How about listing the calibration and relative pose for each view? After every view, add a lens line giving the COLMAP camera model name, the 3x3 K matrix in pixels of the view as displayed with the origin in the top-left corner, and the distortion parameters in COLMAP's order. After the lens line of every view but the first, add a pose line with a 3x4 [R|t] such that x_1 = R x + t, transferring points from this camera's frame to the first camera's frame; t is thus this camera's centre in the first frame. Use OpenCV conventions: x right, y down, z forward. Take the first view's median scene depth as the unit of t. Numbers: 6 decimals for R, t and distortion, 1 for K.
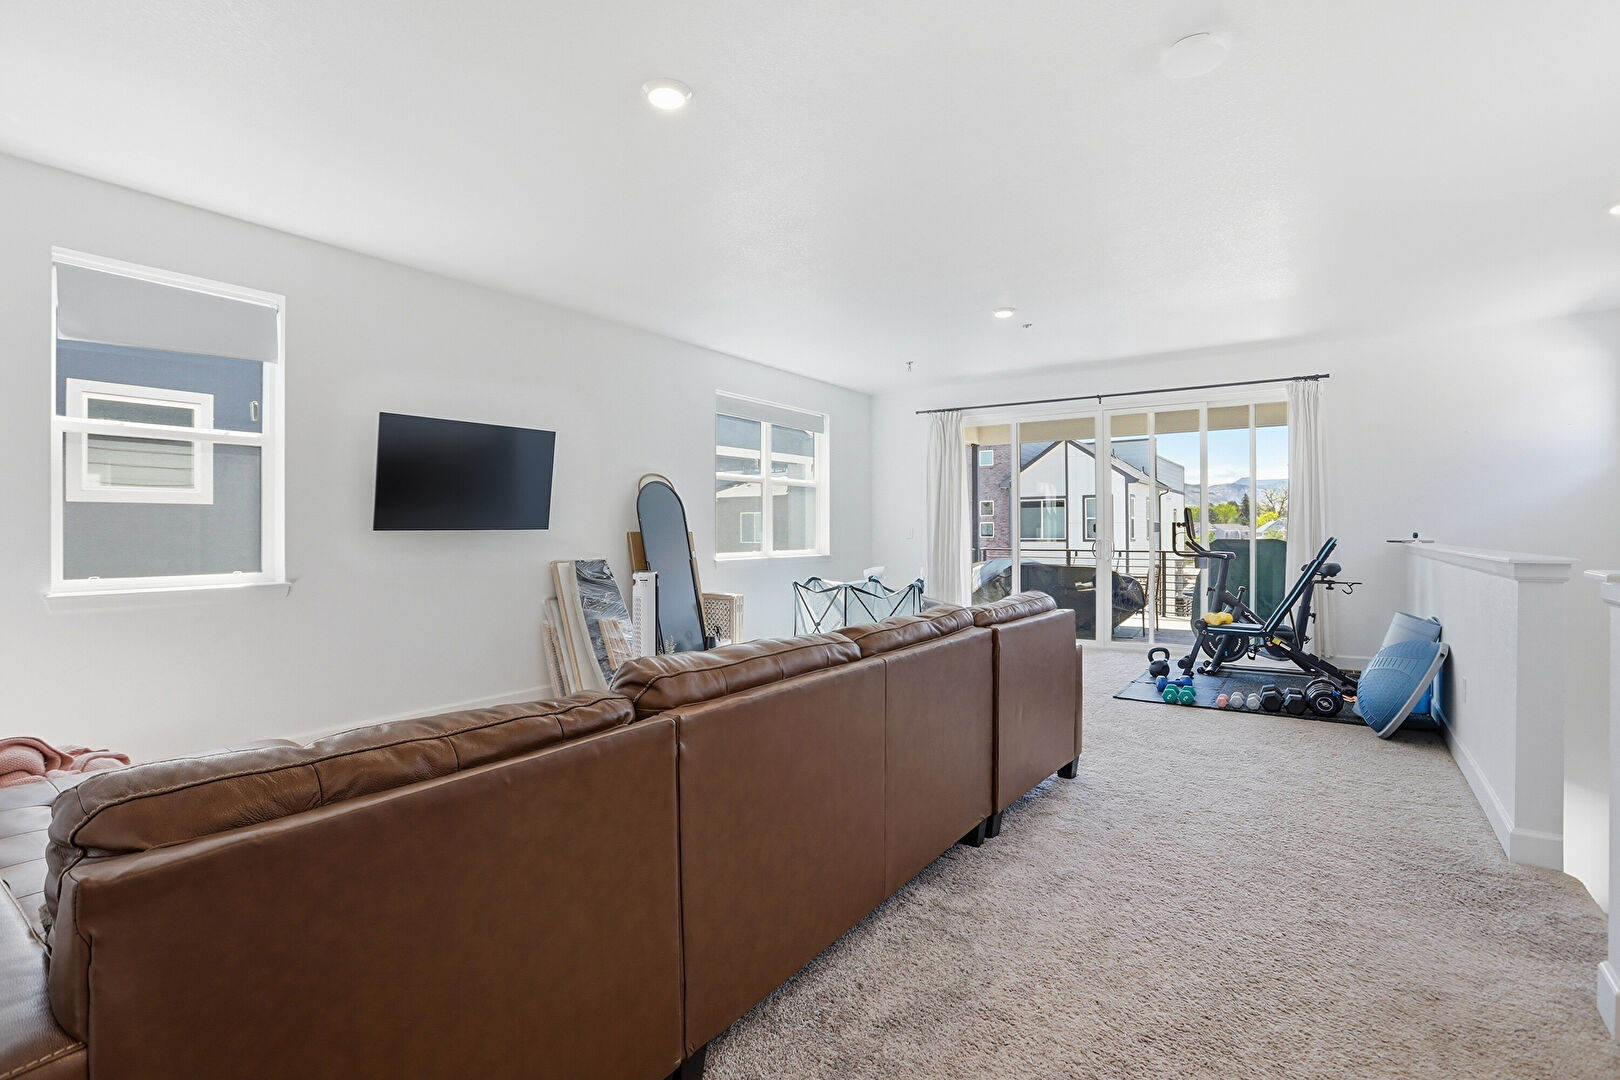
lens RADIAL K [[759.9, 0, 810.6], [0, 759.9, 532.4], [0, 0, 1]] dist [-0.053899, 0.020714]
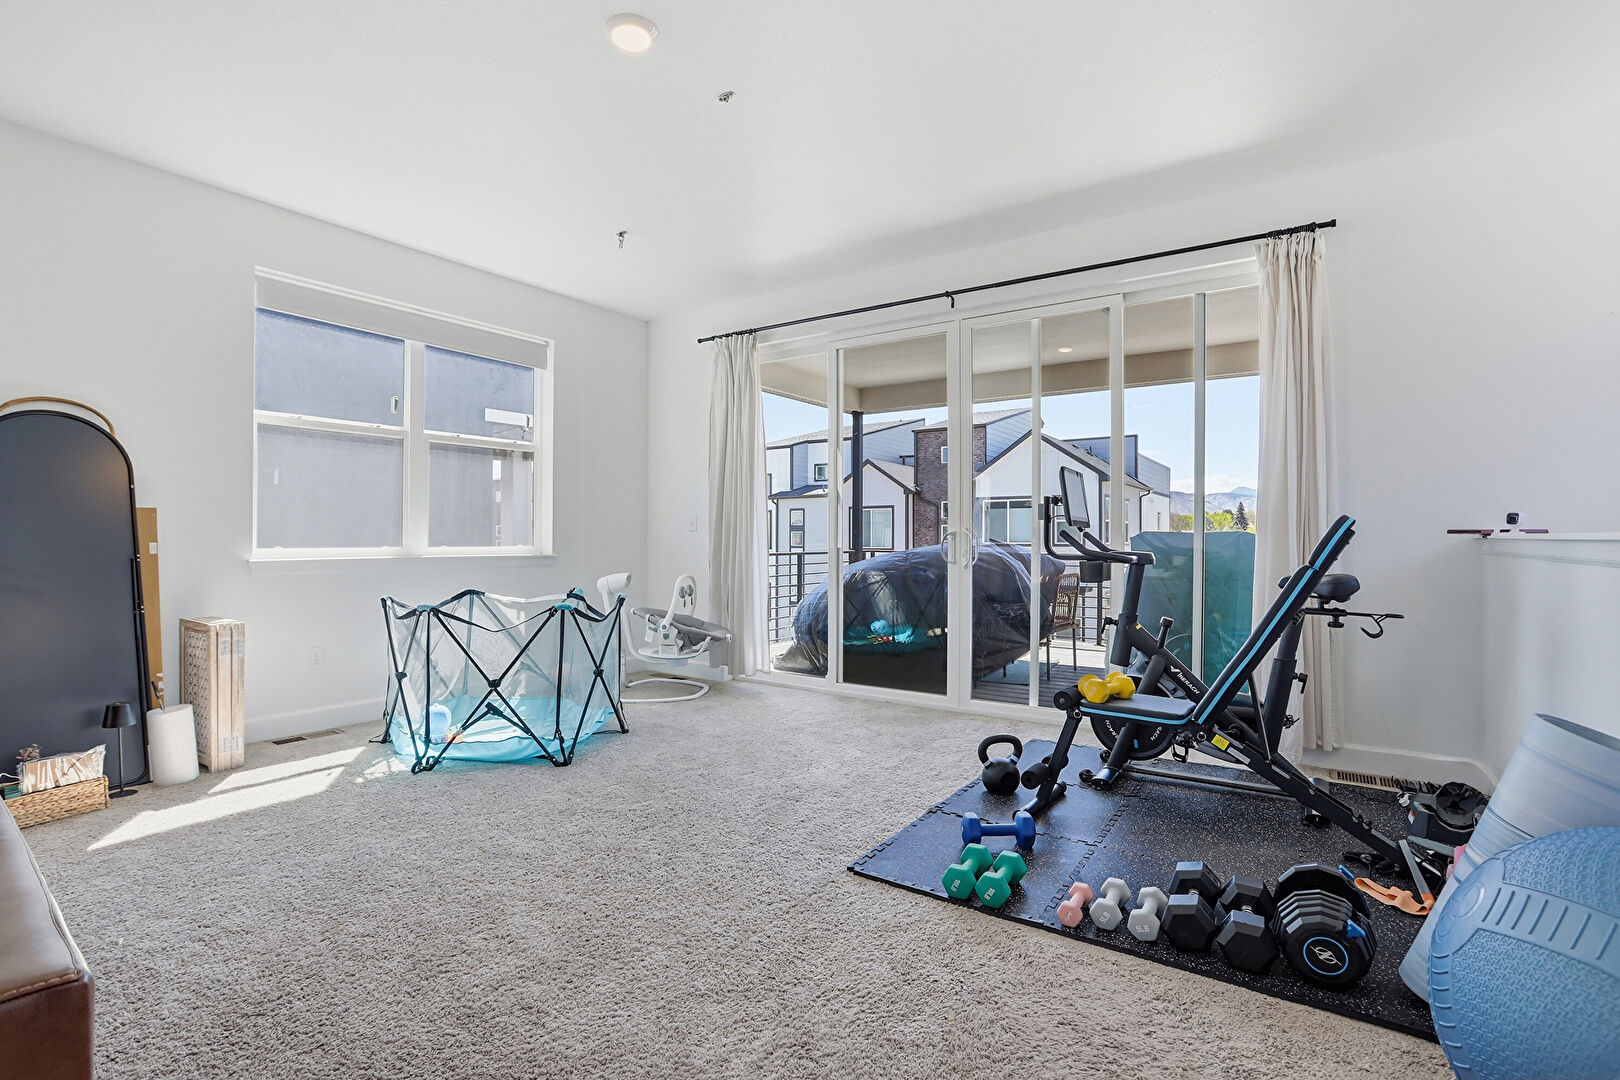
lens RADIAL K [[753.9, 0, 810.0], [0, 753.9, 540.0], [0, 0, 1]] dist [-0.053636, 0.019766]
pose [[0.999979, 0.006507, 0.000321, 0.353203], [-0.006508, 0.999976, 0.002286, 0.020229], [-0.000306, -0.002288, 0.999997, 0.517732]]
